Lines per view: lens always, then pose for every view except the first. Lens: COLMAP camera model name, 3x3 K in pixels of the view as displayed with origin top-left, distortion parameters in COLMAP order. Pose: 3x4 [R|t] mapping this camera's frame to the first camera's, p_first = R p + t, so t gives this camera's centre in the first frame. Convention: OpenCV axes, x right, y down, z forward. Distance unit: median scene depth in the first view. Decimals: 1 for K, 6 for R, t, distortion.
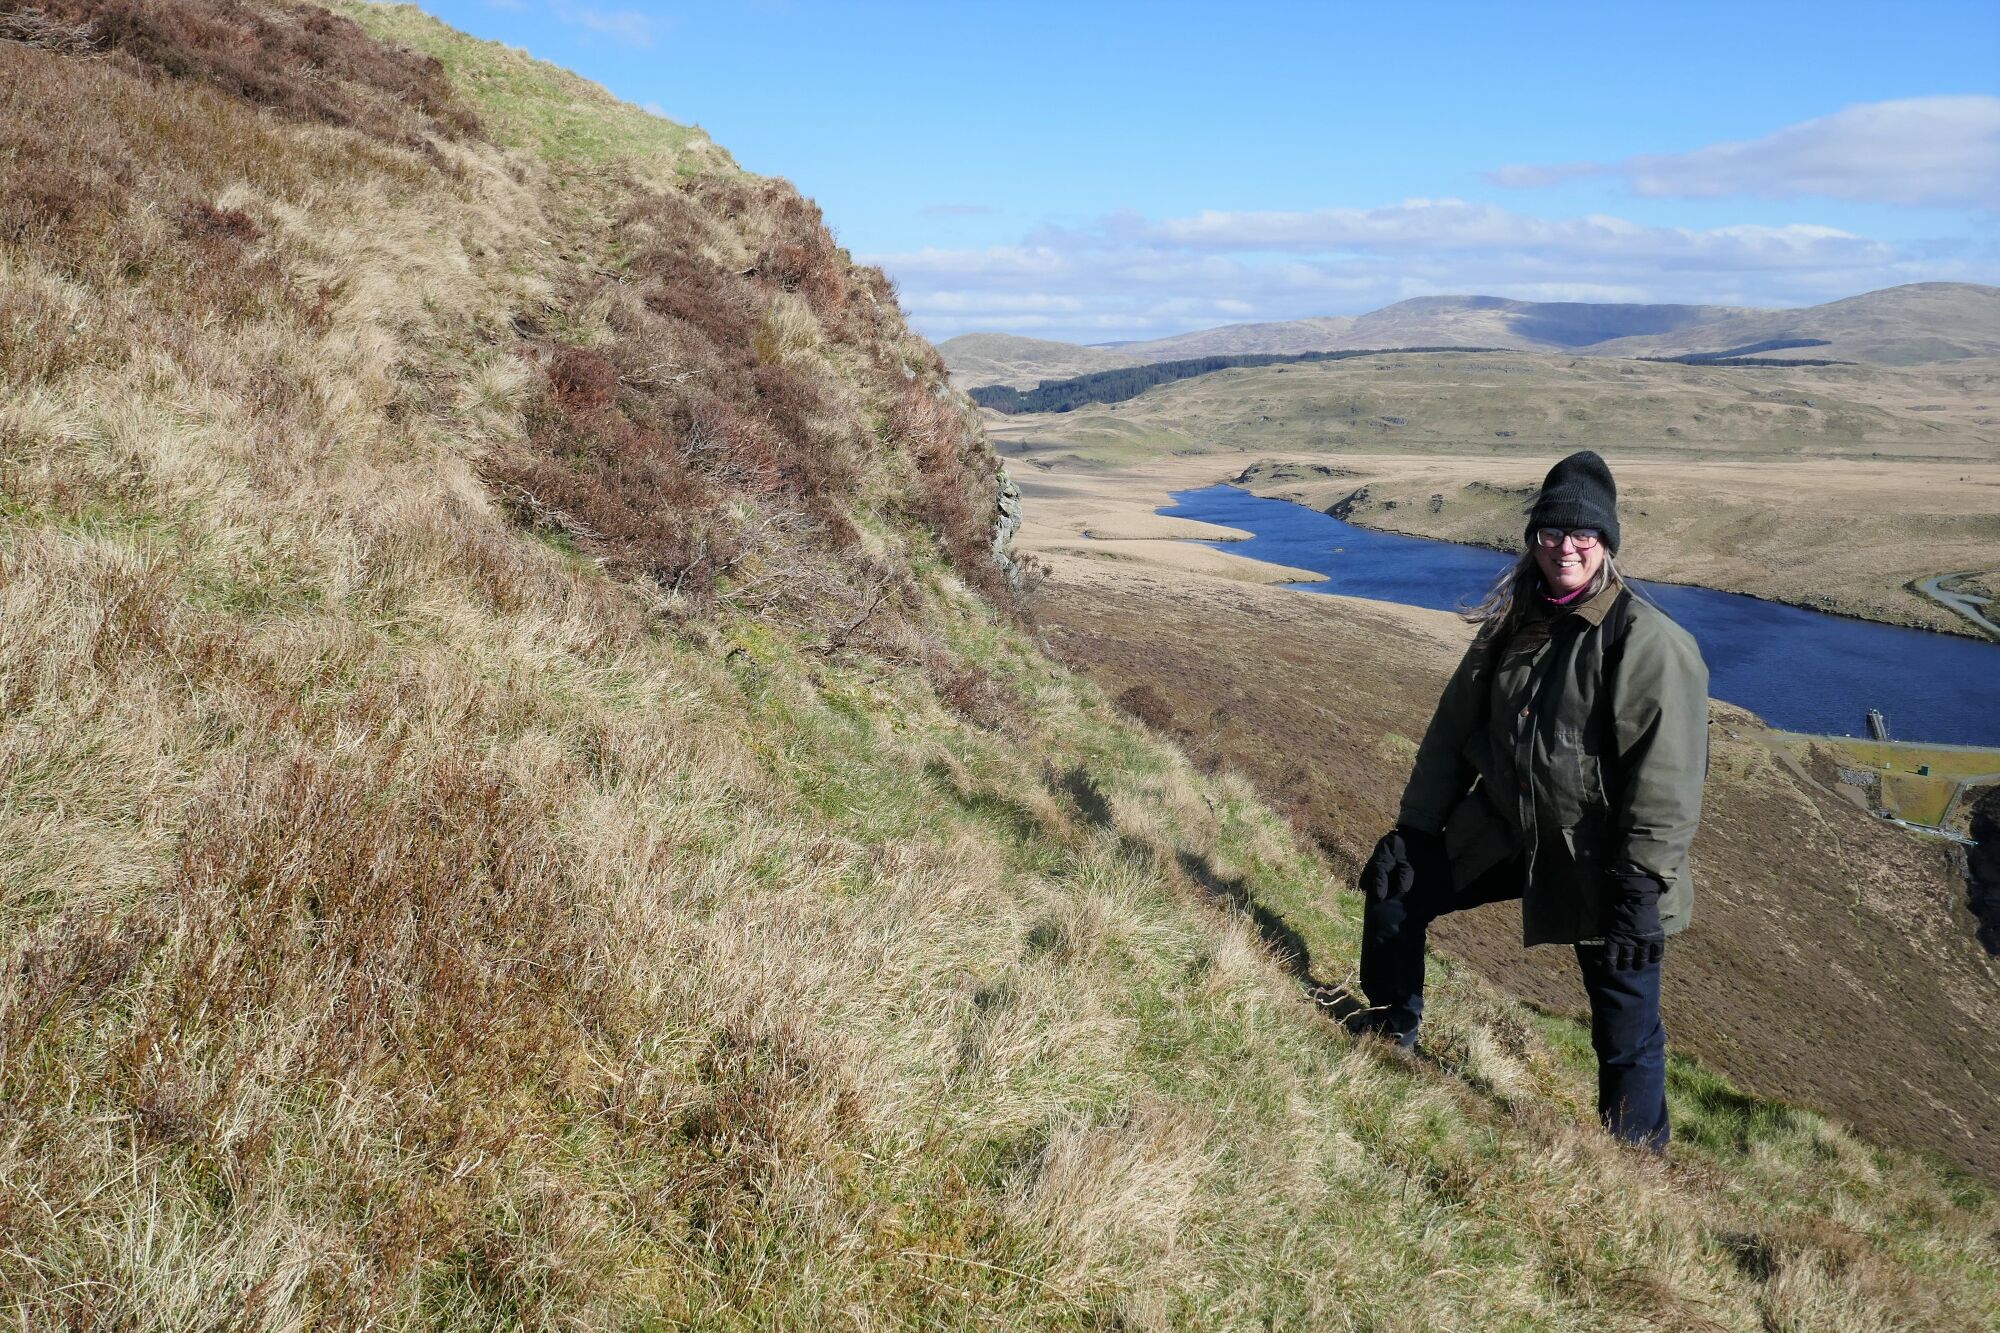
lens RADIAL K [[1583.0, 0, 994.5], [0, 1583.0, 654.2], [0, 0, 1]] dist [-0.002245, -0.018345]
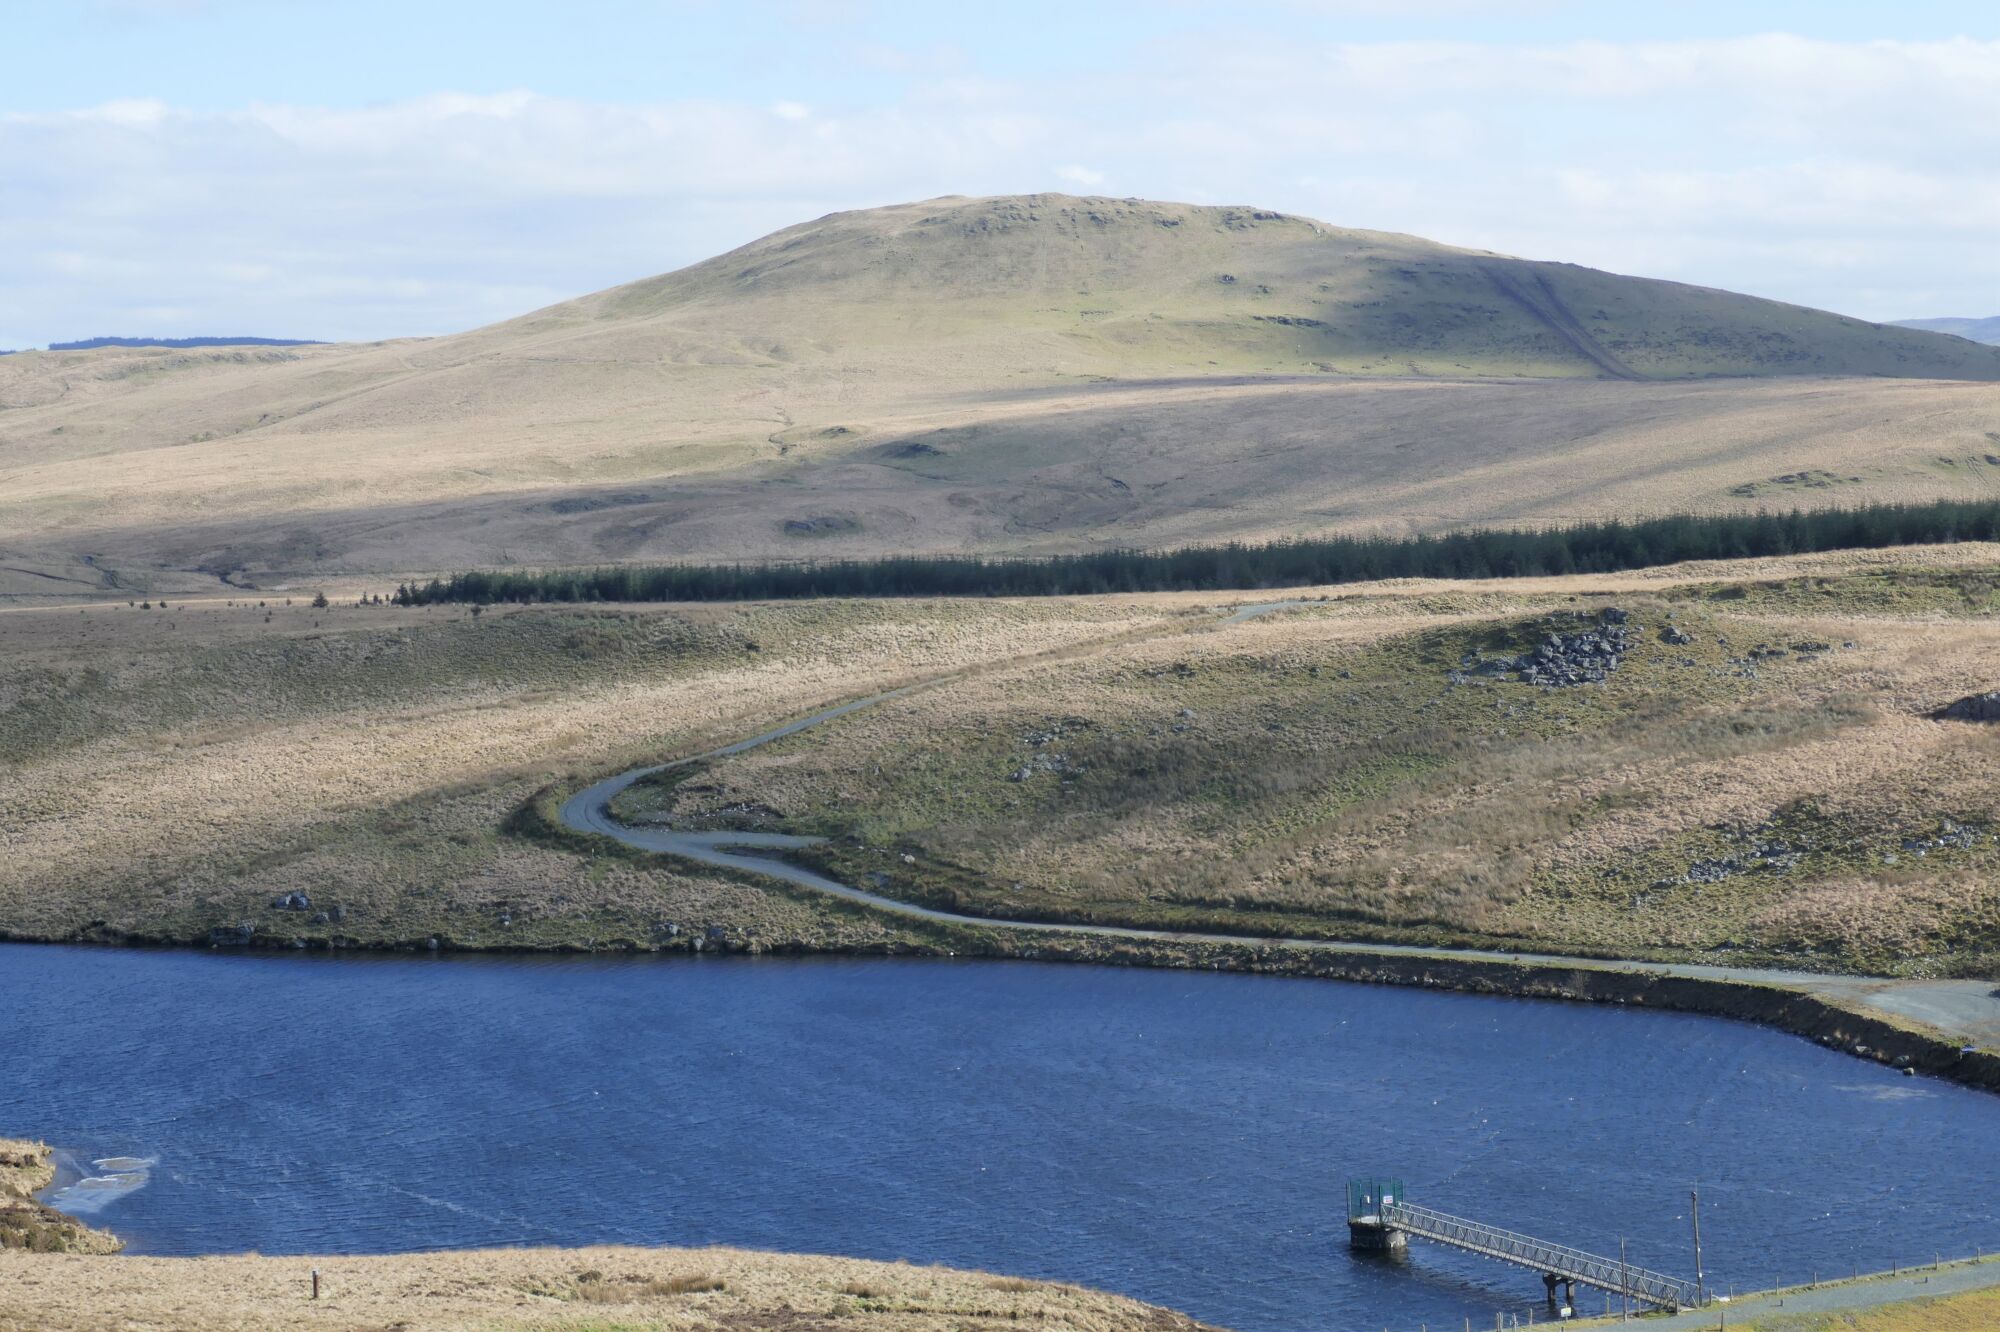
lens RADIAL K [[4316.0, 0, 988.3], [0, 4316.0, 662.6], [0, 0, 1]] dist [0.106191, 0.000000]
pose [[0.624872, -0.051745, 0.779011, 0.004296], [0.161635, 0.984757, -0.064241, -0.002861], [-0.763812, 0.166058, 0.623711, 0.154928]]
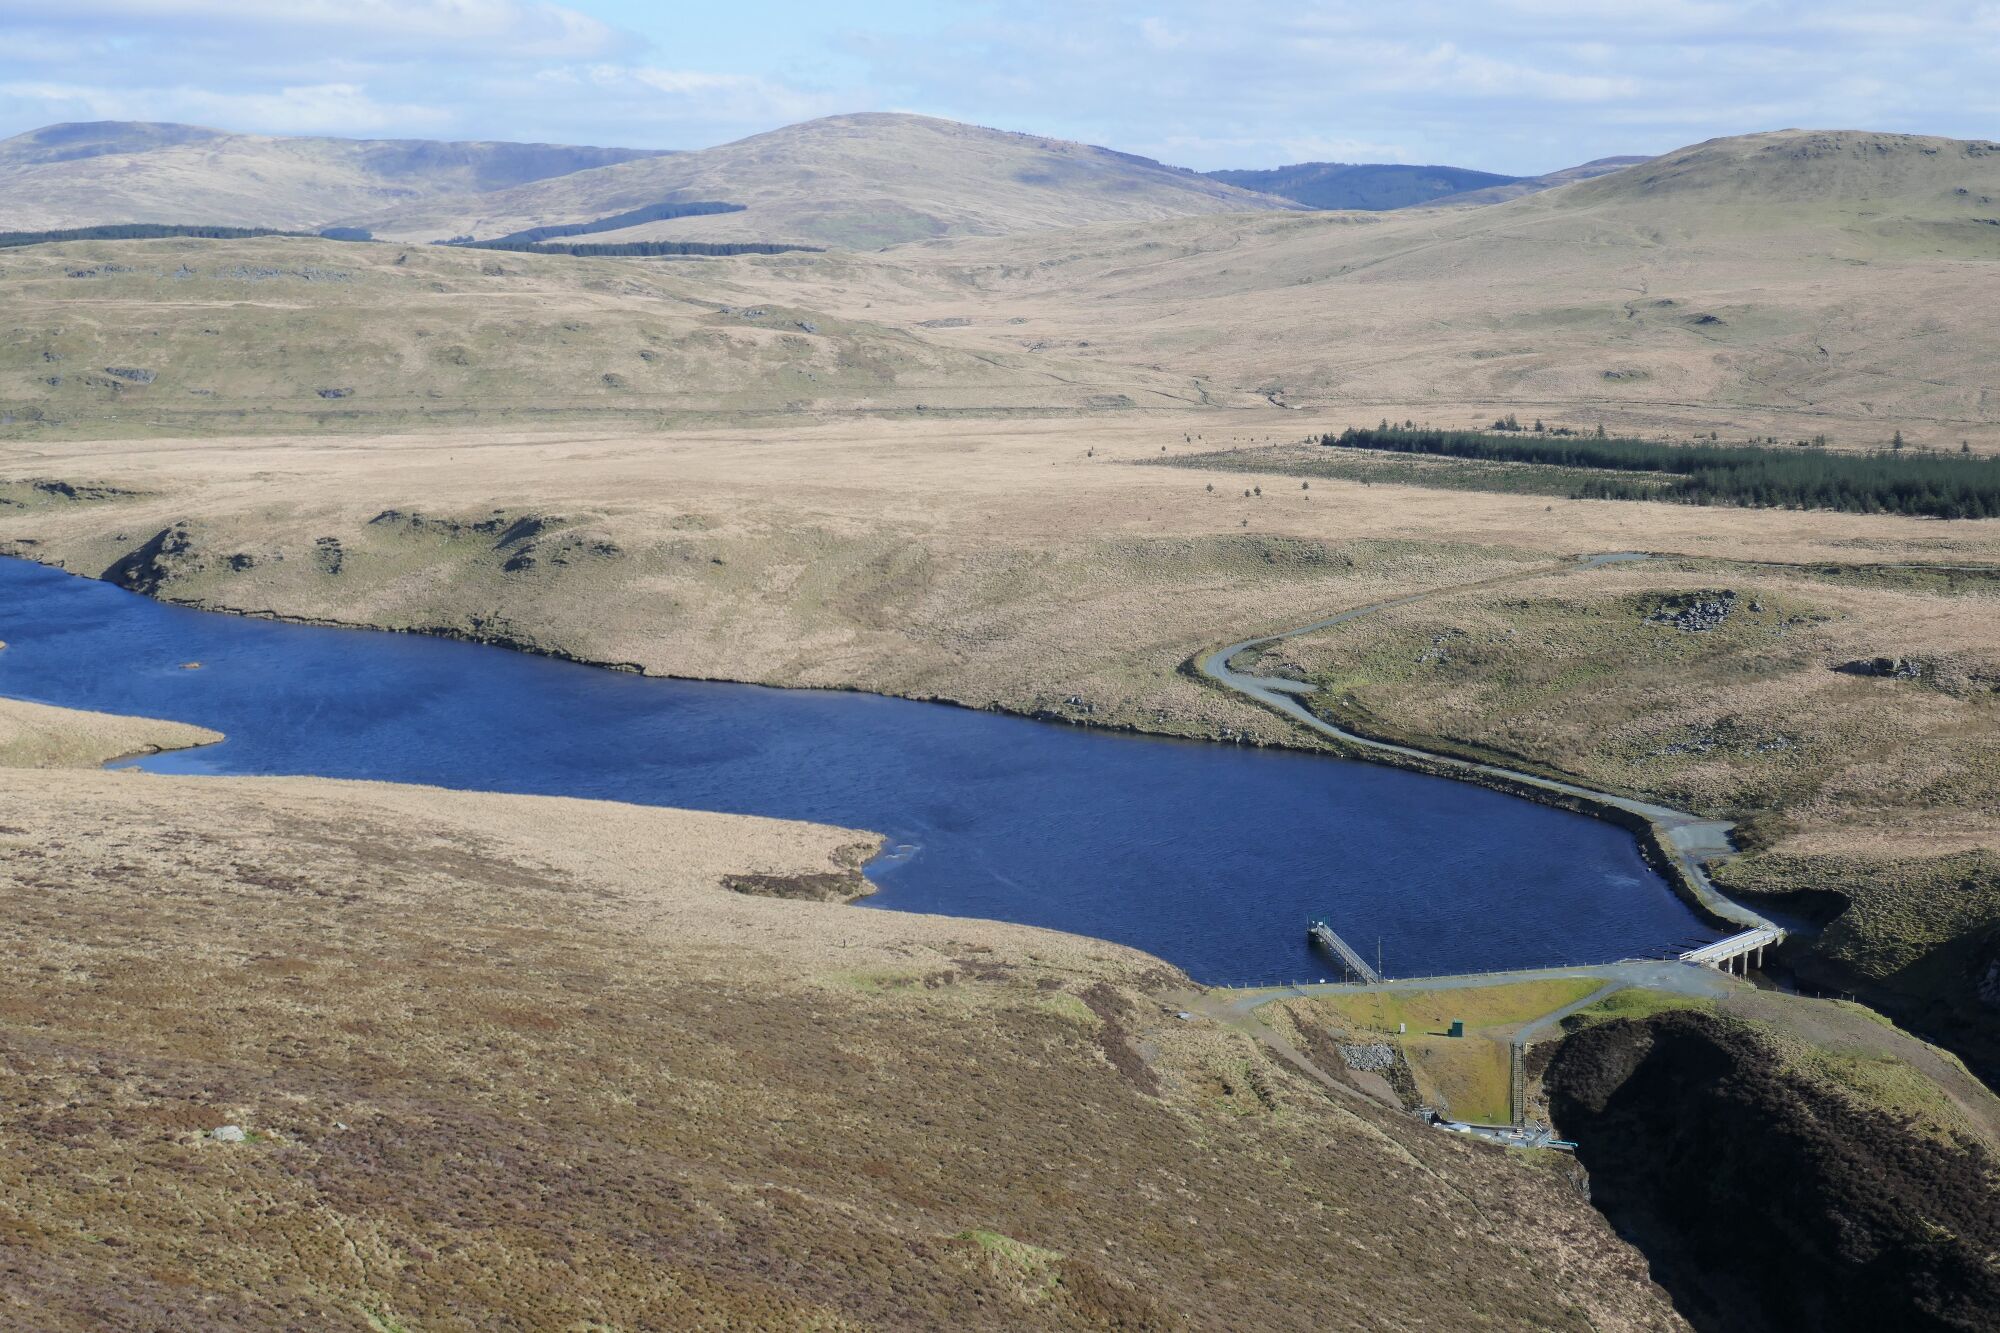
lens RADIAL K [[2820.5, 0, 981.6], [0, 2820.5, 667.6], [0, 0, 1]] dist [-0.024778, 0.000000]
pose [[0.840312, -0.088844, 0.534774, -0.031339], [0.104921, 0.994481, 0.000351, -0.019040], [-0.531853, 0.055814, 0.844995, 0.035253]]
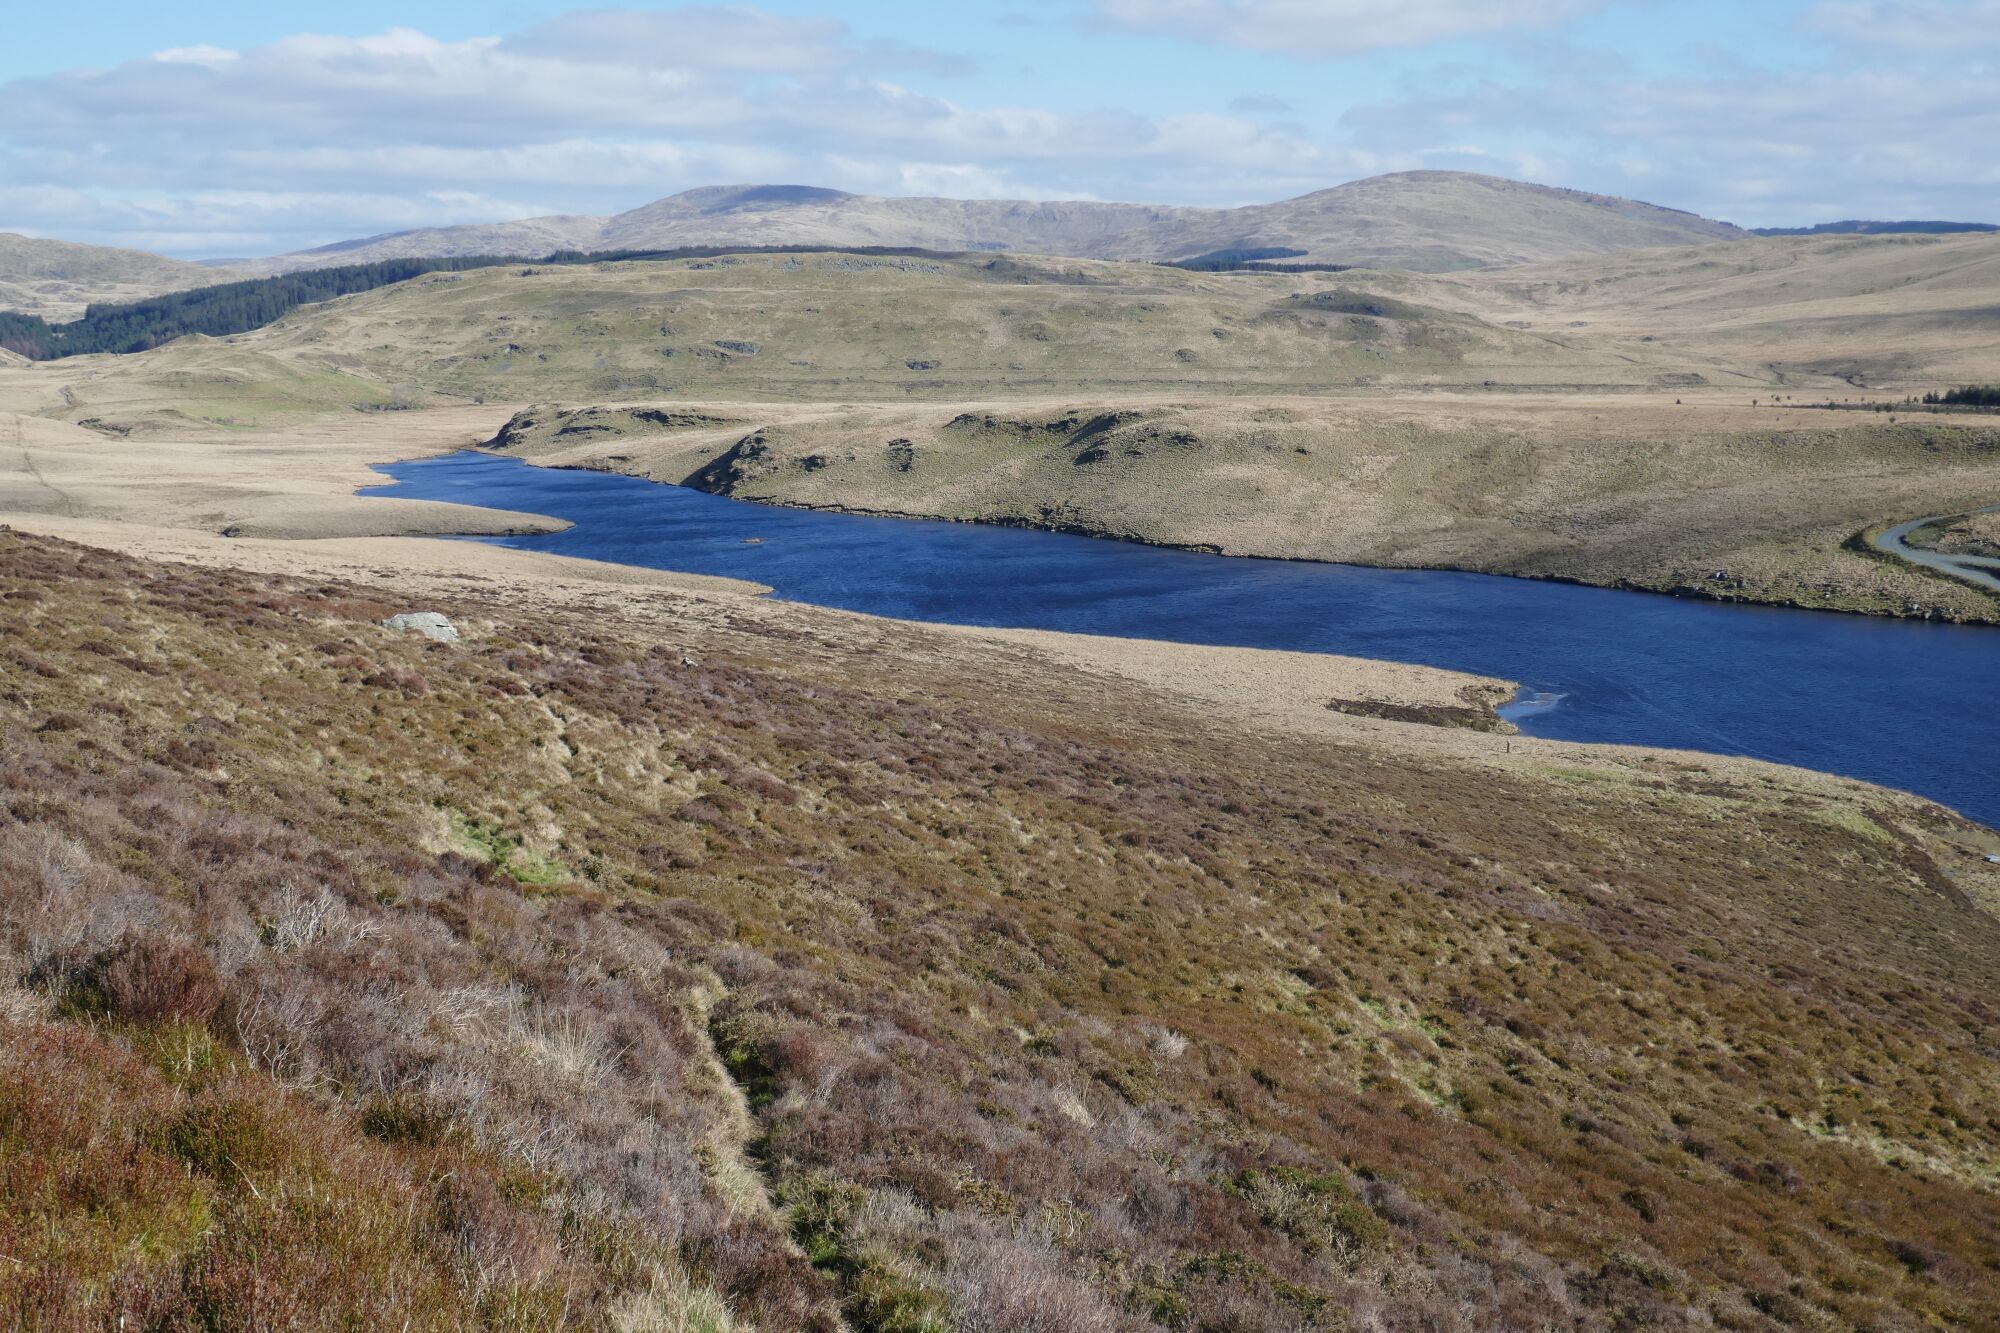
lens RADIAL K [[2548.1, 0, 988.5], [0, 2548.1, 678.8], [0, 0, 1]] dist [-0.027894, 0.000000]
pose [[0.932578, -0.055068, 0.356744, -0.002952], [0.066900, 0.997541, -0.020902, 0.000261], [-0.354715, 0.043359, 0.933968, 0.106750]]
